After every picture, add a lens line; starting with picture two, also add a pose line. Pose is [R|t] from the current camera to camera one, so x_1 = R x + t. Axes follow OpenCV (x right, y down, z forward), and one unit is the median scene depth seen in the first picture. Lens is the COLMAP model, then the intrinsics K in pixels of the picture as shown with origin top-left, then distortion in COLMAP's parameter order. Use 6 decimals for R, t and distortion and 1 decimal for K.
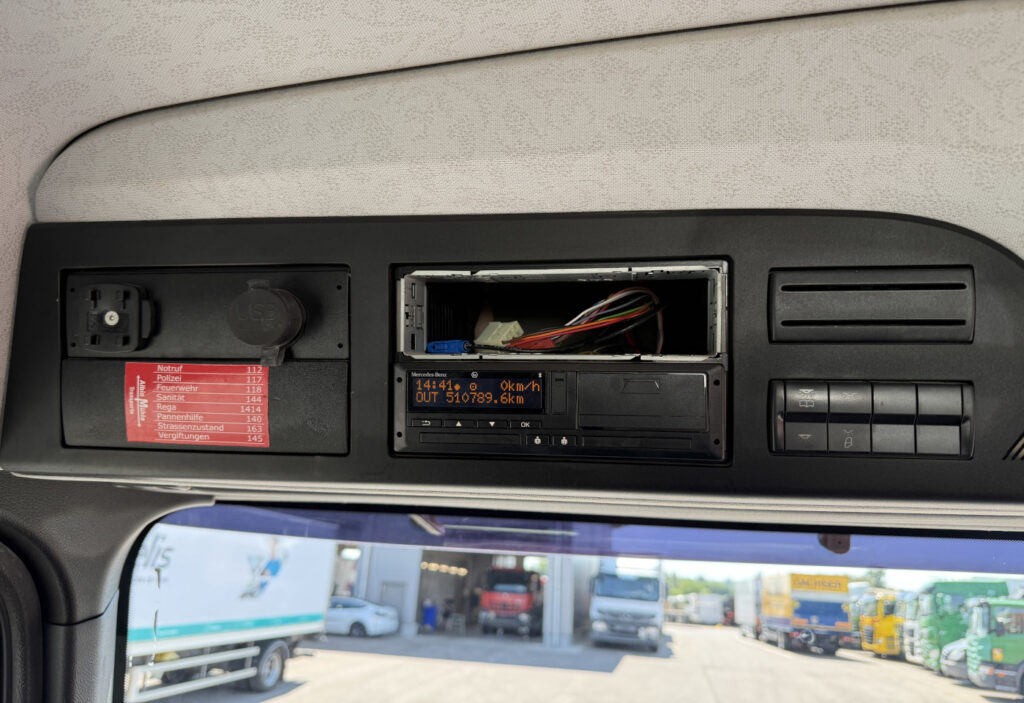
lens RADIAL K [[745.4, 0, 512.0], [0, 745.4, 351.5], [0, 0, 1]] dist [0.031579, 0.001138]
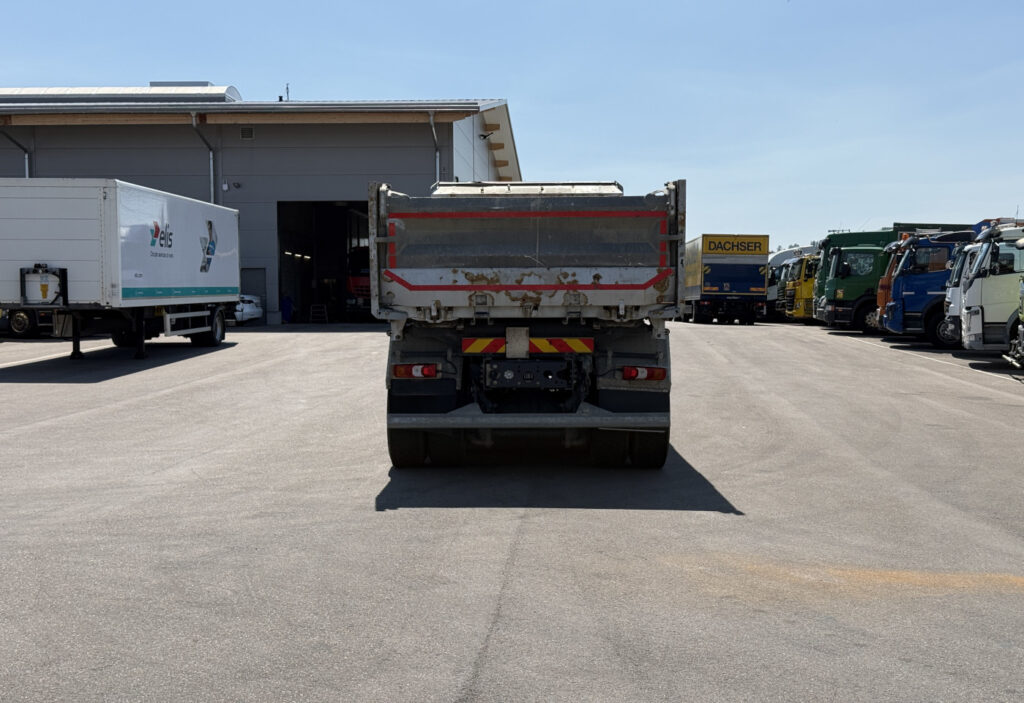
lens RADIAL K [[1443.0, 0, 513.7], [0, 1443.0, 369.2], [0, 0, 1]] dist [0.126436, 0.033255]
pose [[0.990001, -0.058533, 0.128341, -0.099157], [0.009800, 0.936184, 0.351375, -0.217359], [-0.140717, -0.346604, 0.927397, -0.821700]]
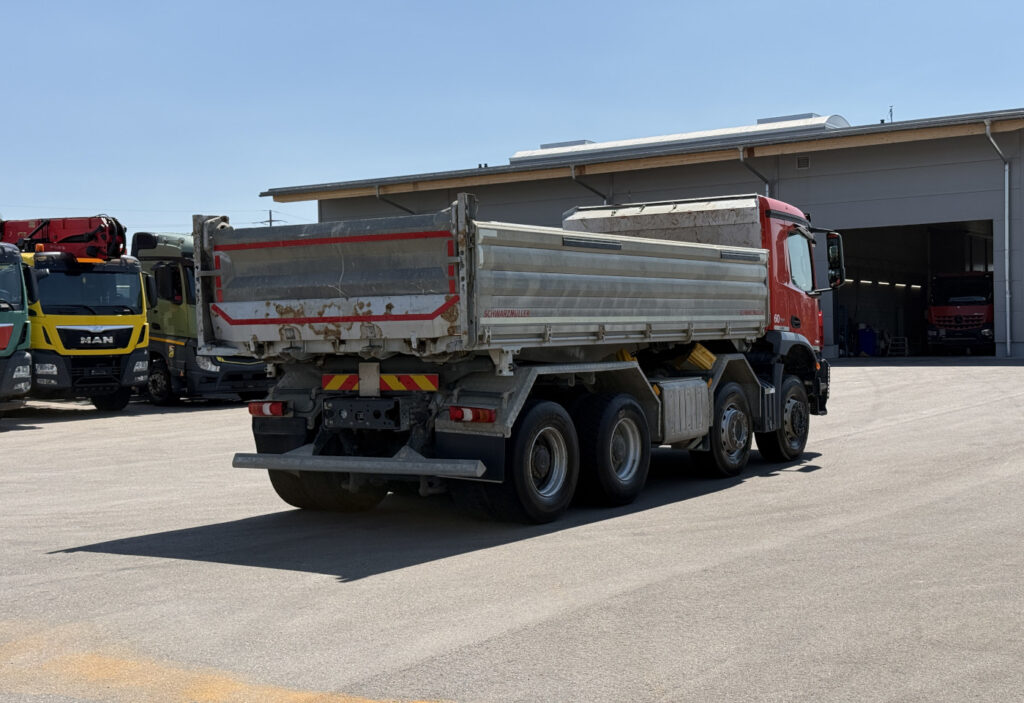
lens RADIAL K [[1447.9, 0, 512.0], [0, 1447.9, 351.5], [0, 0, 1]] dist [0.131563, -0.053444]
pose [[0.918762, -0.062041, -0.389907, 0.231693], [0.177211, 0.947308, 0.266841, -0.167930], [0.352807, -0.314260, 0.881345, -0.733004]]
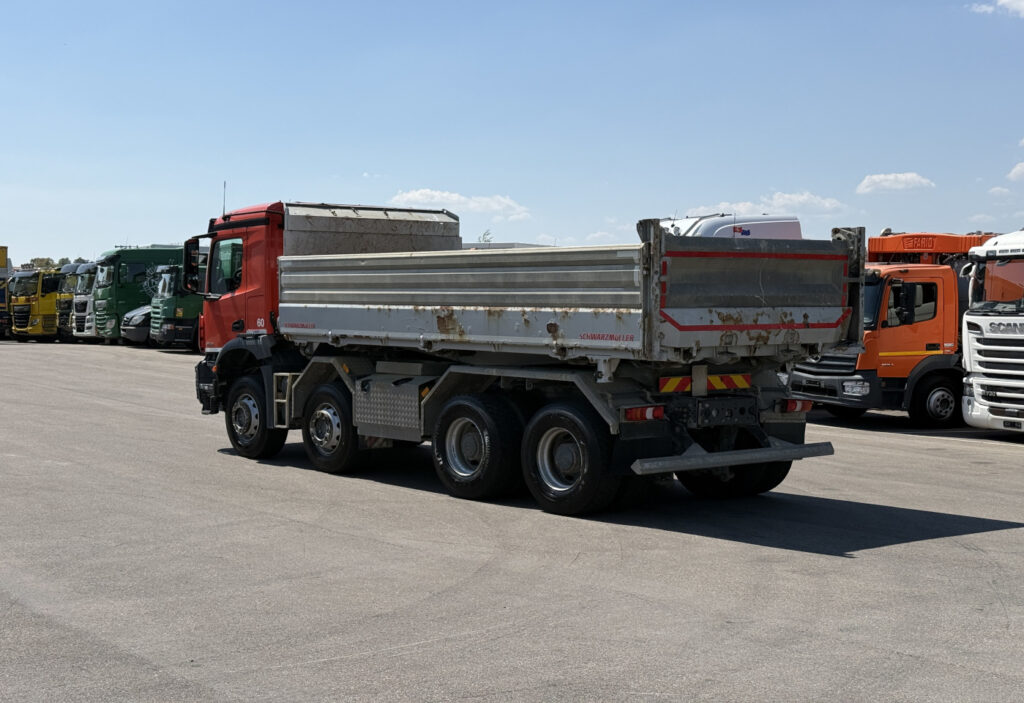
lens RADIAL K [[1447.9, 0, 512.0], [0, 1447.9, 351.5], [0, 0, 1]] dist [0.131563, -0.053444]
pose [[0.681816, -0.074436, 0.727727, -0.494581], [-0.185781, 0.944574, 0.270677, -0.179683], [-0.707540, -0.319750, 0.630196, -0.595373]]
